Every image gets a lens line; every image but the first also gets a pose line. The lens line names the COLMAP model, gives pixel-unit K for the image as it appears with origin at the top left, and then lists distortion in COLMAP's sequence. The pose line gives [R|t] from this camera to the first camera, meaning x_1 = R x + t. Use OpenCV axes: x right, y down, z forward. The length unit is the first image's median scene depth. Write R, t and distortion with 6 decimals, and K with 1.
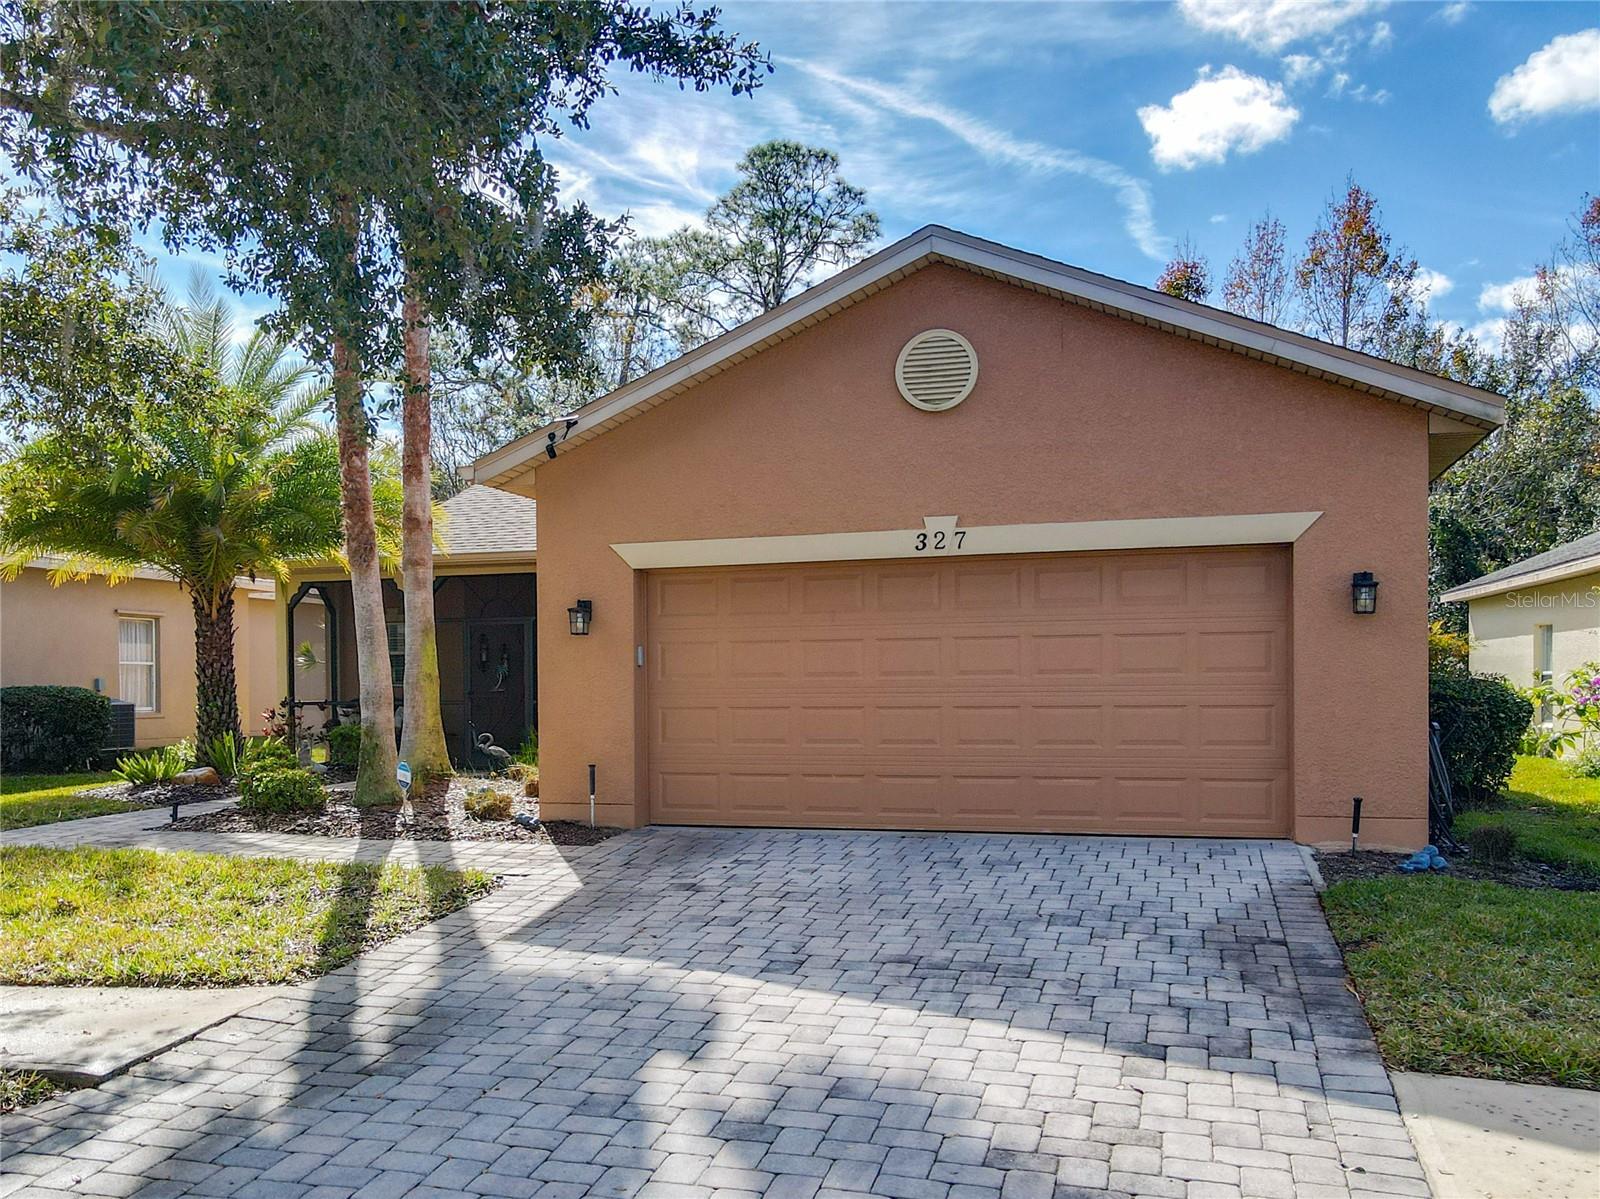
lens RADIAL K [[1346.3, 0, 674.4], [0, 1346.3, 753.3], [0, 0, 1]] dist [0.026901, 0.007552]
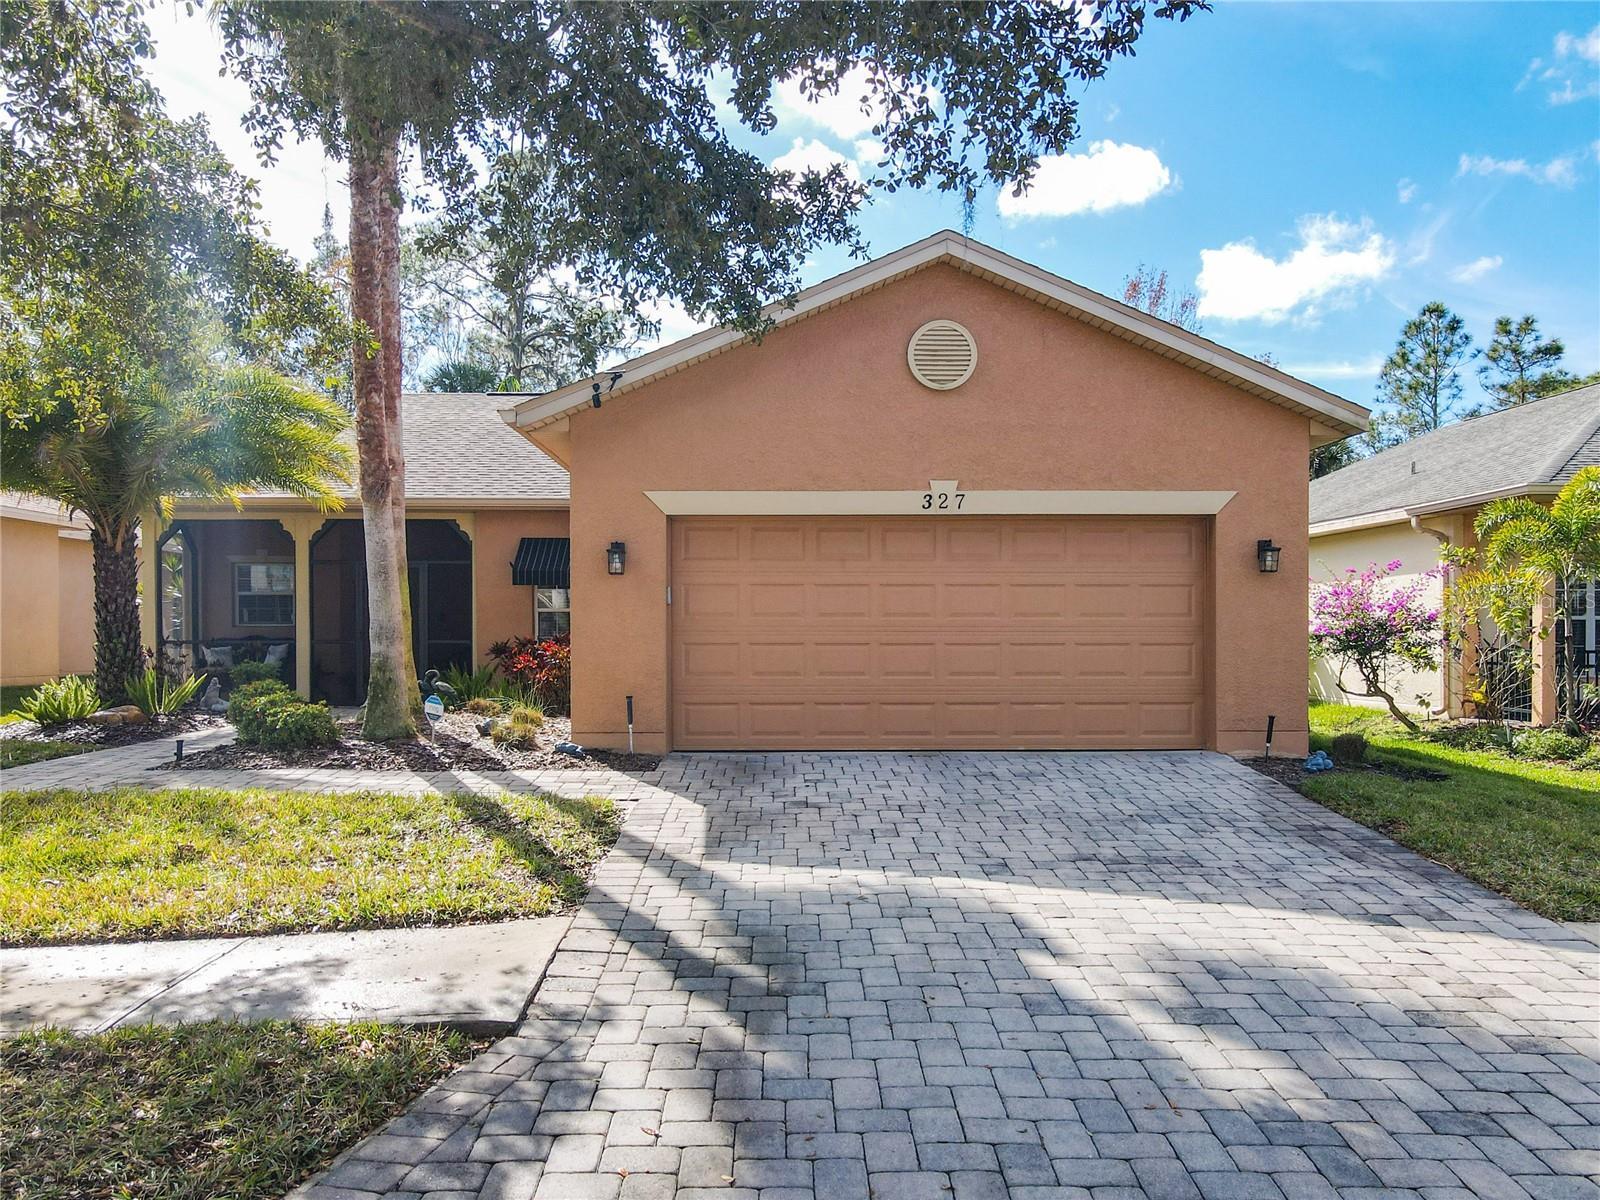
lens RADIAL K [[1158.5, 0, 797.1], [0, 1158.5, 689.0], [0, 0, 1]] dist [0.019106, 0.024950]
pose [[0.948463, -0.006754, 0.316816, -0.403280], [0.007628, 0.999970, -0.001521, 0.009180], [-0.316796, 0.003859, 0.948486, 0.146514]]
